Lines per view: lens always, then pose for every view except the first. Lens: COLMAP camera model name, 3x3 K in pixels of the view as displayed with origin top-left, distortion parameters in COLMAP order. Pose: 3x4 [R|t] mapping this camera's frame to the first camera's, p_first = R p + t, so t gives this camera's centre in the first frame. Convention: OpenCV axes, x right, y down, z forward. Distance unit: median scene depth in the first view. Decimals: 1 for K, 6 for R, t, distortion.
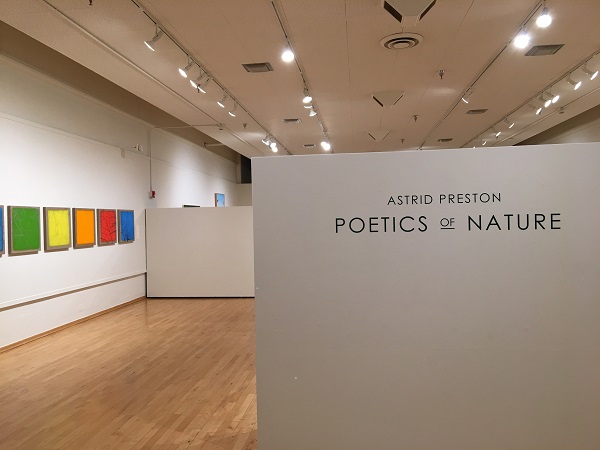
lens RADIAL K [[496.7, 0, 299.0], [0, 496.7, 221.9], [0, 0, 1]] dist [0.052361, -0.084511]
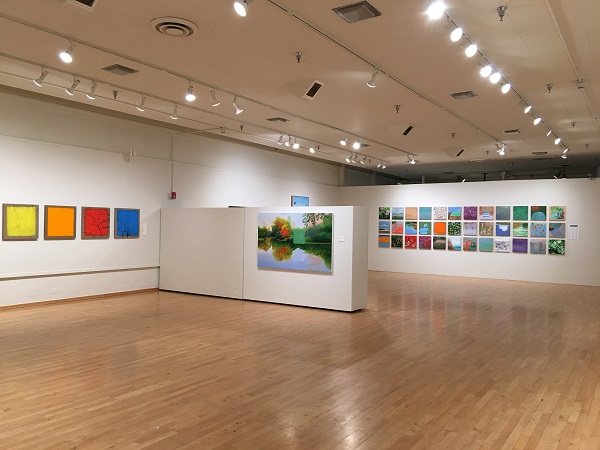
lens RADIAL K [[496.7, 0, 303.0], [0, 496.7, 221.5], [0, 0, 1]] dist [0.052361, -0.084511]
pose [[0.886286, 0.034198, -0.461875, 0.508646], [-0.037694, 0.999288, 0.001658, -0.011254], [0.461603, 0.015941, 0.886943, 0.180881]]
